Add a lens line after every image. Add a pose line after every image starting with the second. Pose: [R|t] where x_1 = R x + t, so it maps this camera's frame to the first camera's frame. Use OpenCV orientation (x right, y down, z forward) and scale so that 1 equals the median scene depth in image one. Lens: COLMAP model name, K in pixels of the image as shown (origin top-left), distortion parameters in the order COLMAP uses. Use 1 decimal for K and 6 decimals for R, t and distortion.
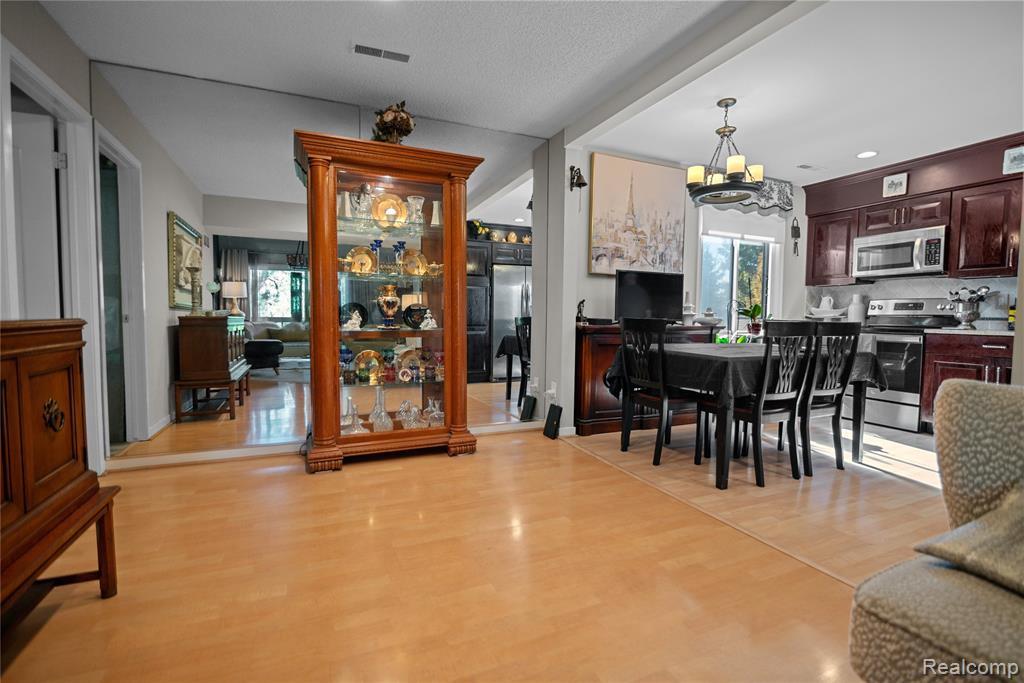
lens RADIAL K [[464.6, 0, 512.3], [0, 464.6, 343.3], [0, 0, 1]] dist [-0.020207, 0.001335]
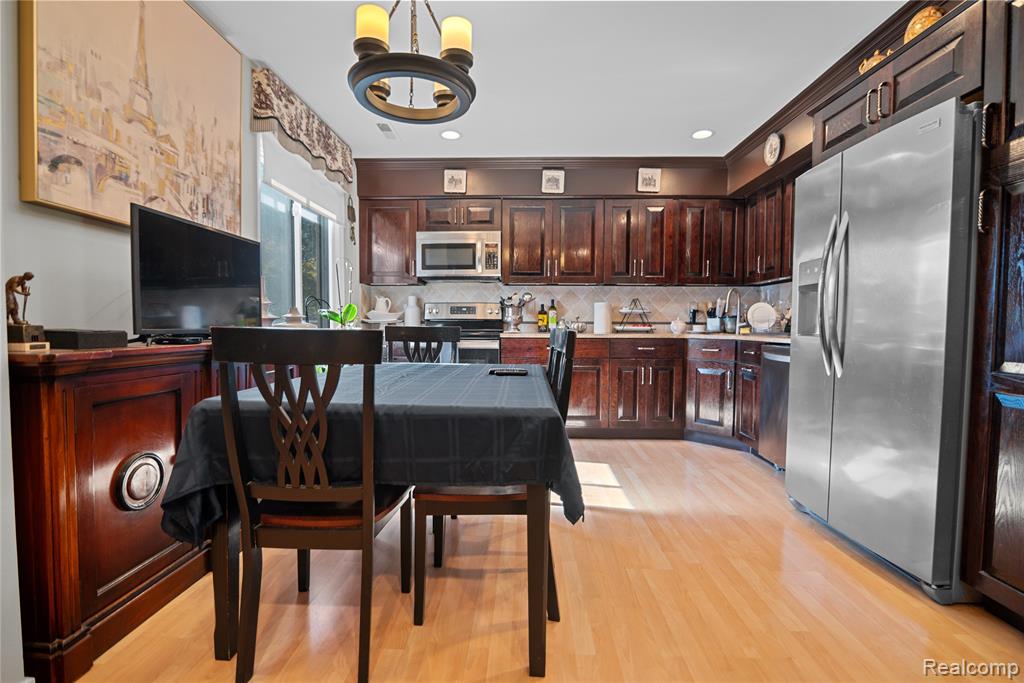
lens RADIAL K [[464.6, 0, 511.7], [0, 464.6, 342.8], [0, 0, 1]] dist [-0.020207, 0.001335]
pose [[0.426573, -0.045334, 0.903316, 0.008080], [0.050362, 0.998384, 0.026323, -0.033479], [-0.903050, 0.034264, 0.428167, 0.510116]]
